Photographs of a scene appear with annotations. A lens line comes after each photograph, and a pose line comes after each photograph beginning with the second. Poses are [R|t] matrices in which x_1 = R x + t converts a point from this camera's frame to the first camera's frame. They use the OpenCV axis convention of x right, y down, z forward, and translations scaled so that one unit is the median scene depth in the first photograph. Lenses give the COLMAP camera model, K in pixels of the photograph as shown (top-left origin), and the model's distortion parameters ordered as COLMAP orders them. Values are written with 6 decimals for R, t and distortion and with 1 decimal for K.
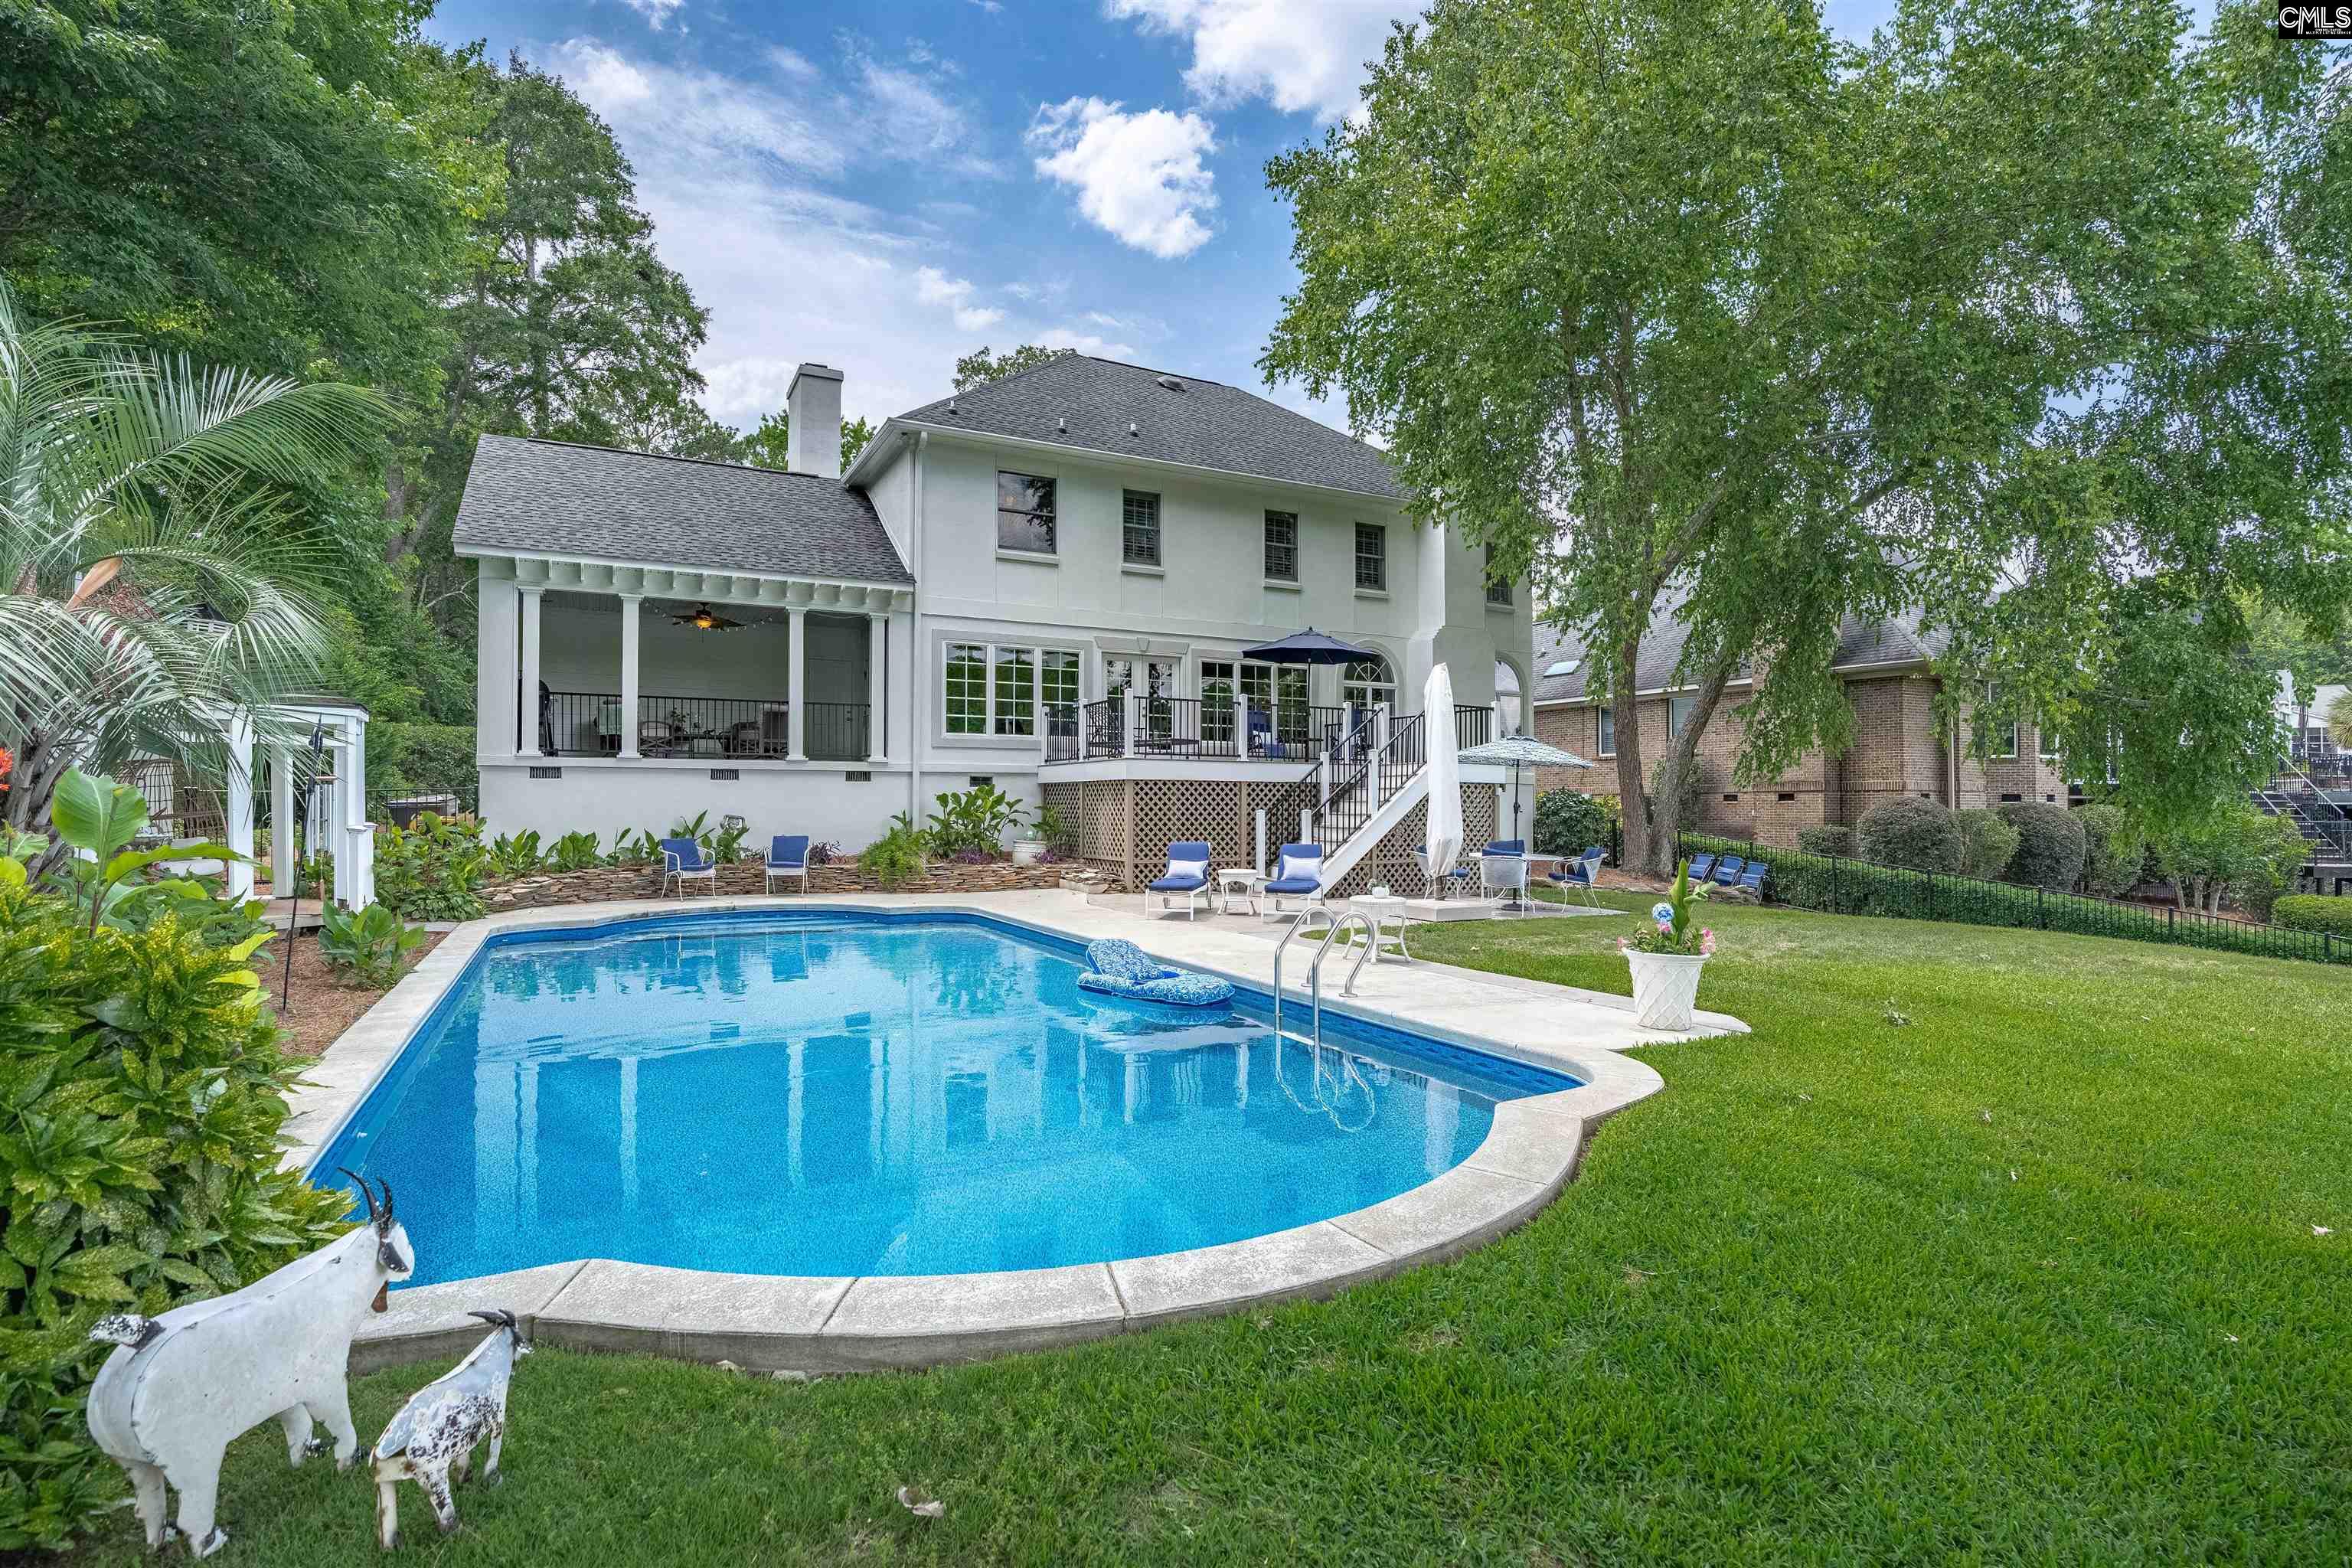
lens RADIAL K [[1102.2, 0, 1176.0], [0, 1102.2, 784.0], [0, 0, 1]] dist [-0.067393, 0.024800]
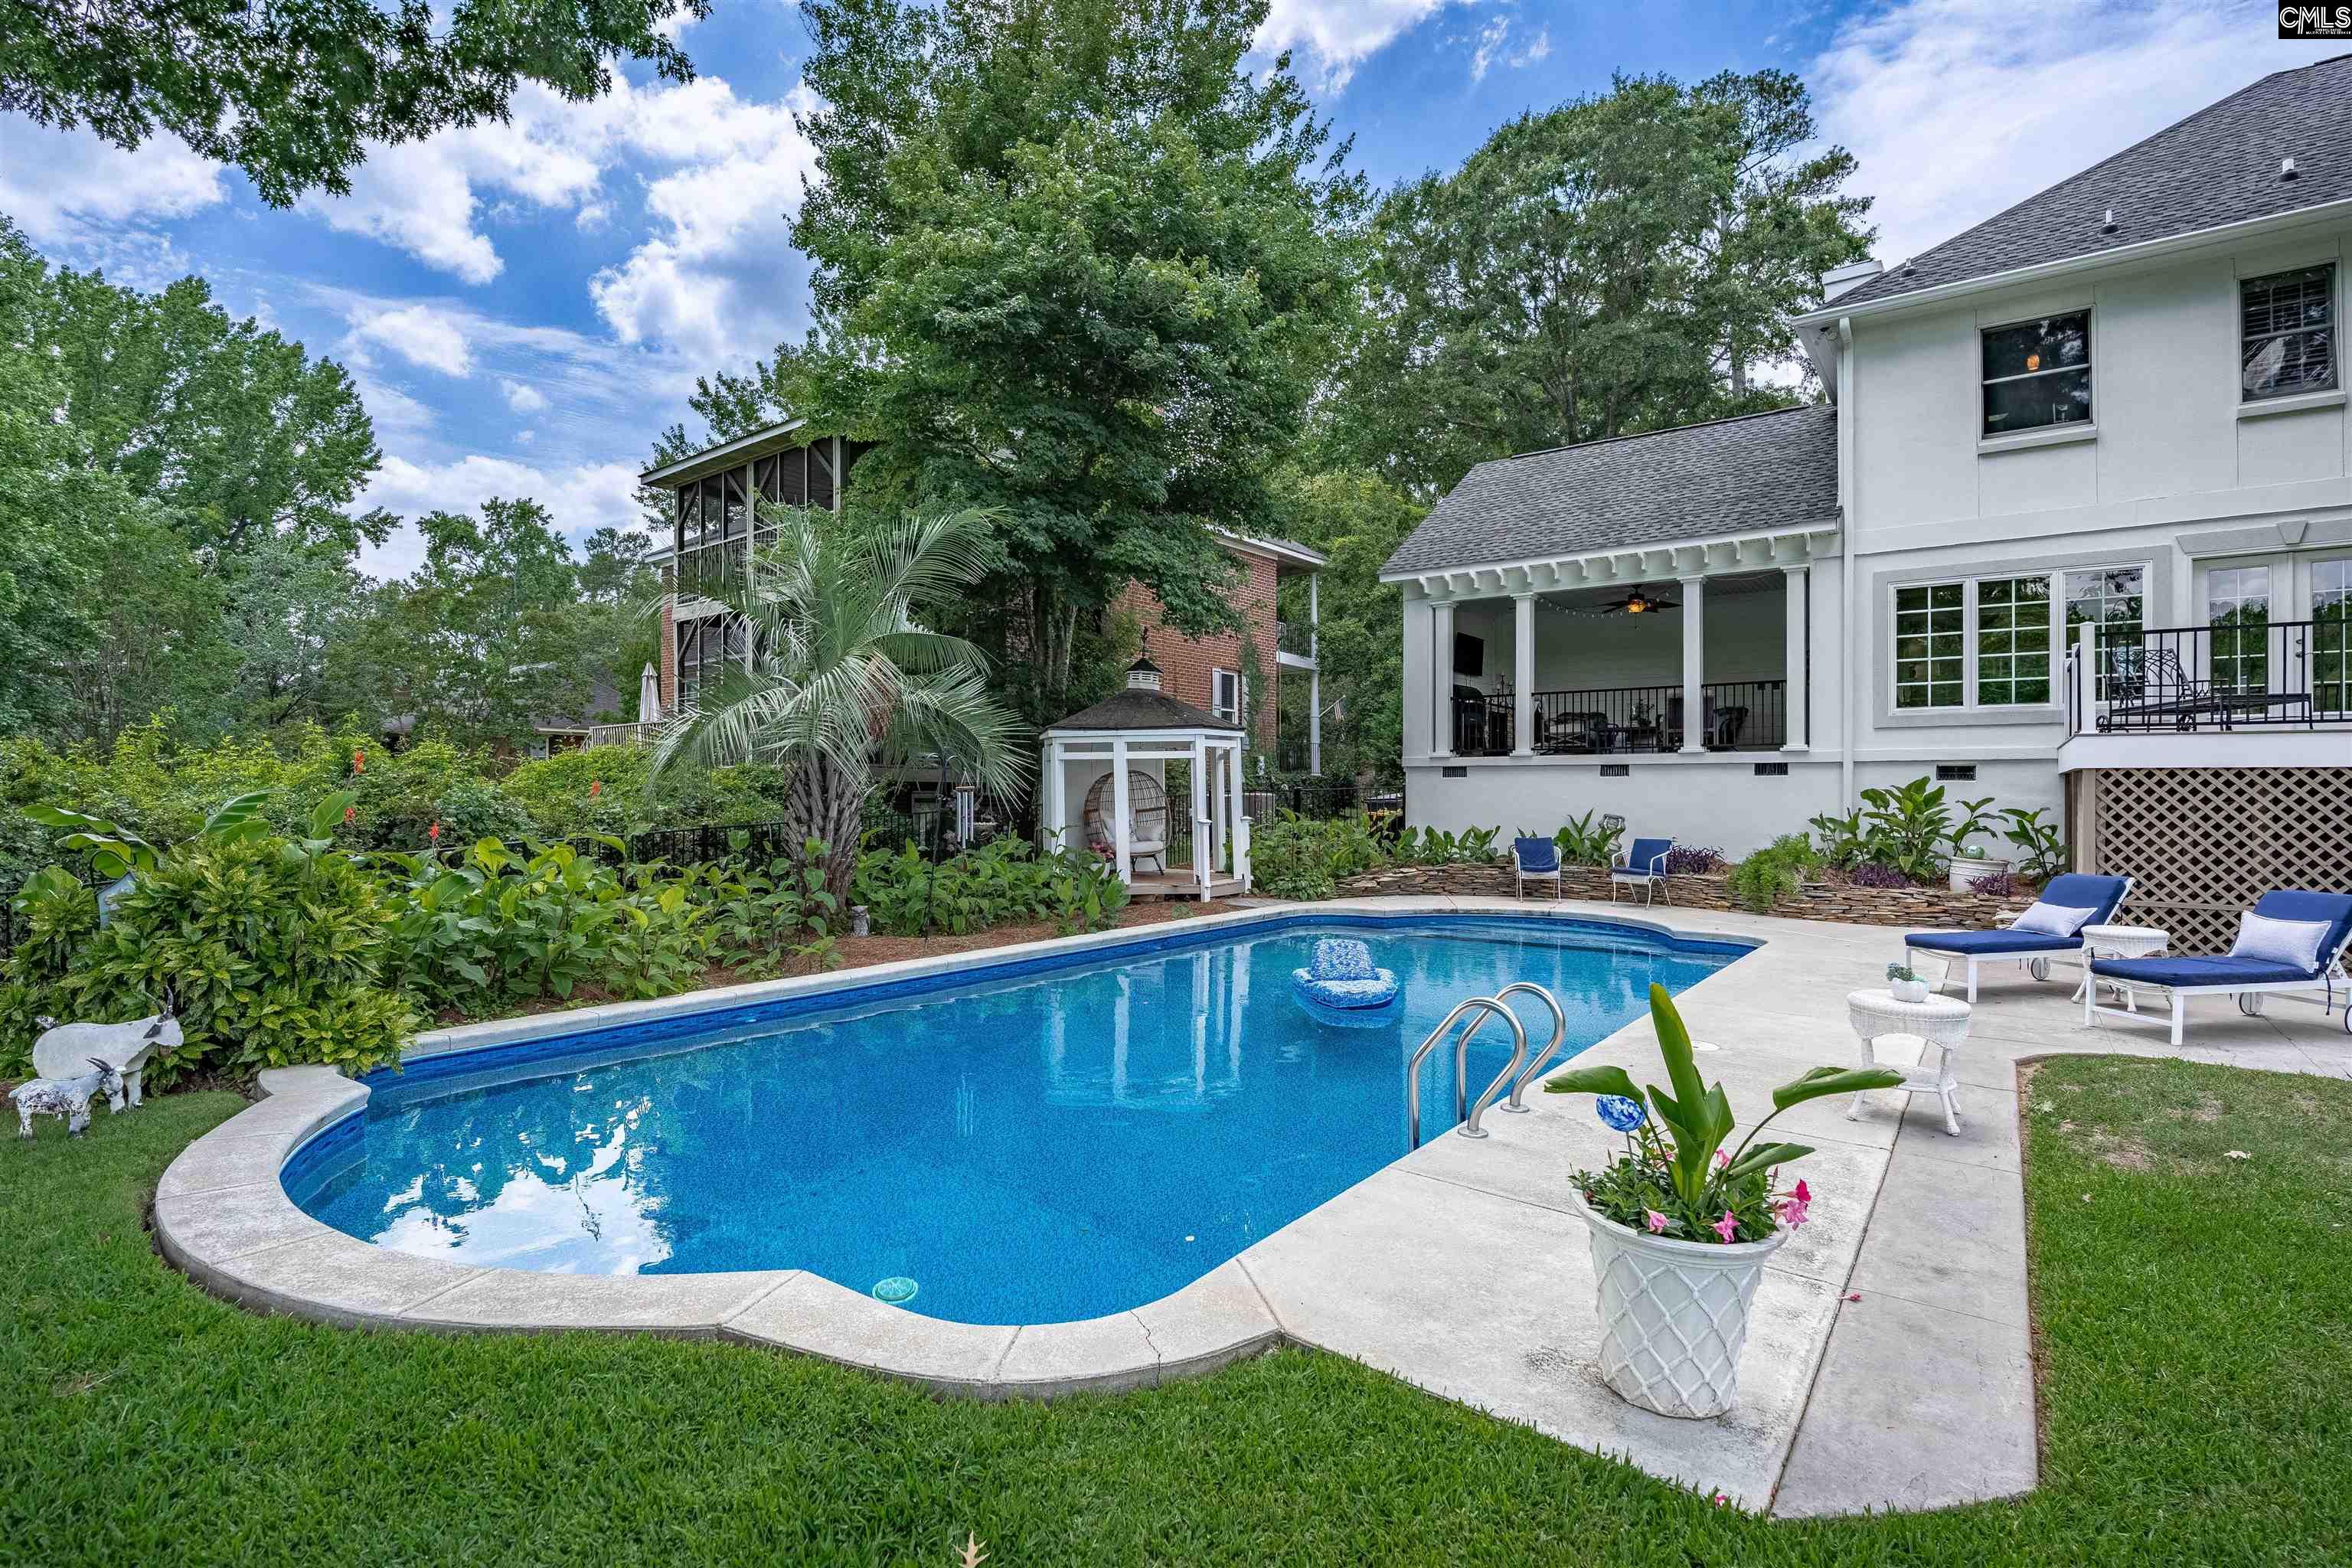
lens RADIAL K [[1061.0, 0, 1030.9], [0, 1061.0, 767.8], [0, 0, 1]] dist [0.000788, -0.005091]
pose [[0.433047, -0.021620, -0.901112, 0.183713], [0.012626, 0.999760, -0.017919, -0.000833], [0.901283, -0.003617, 0.433216, 0.160747]]
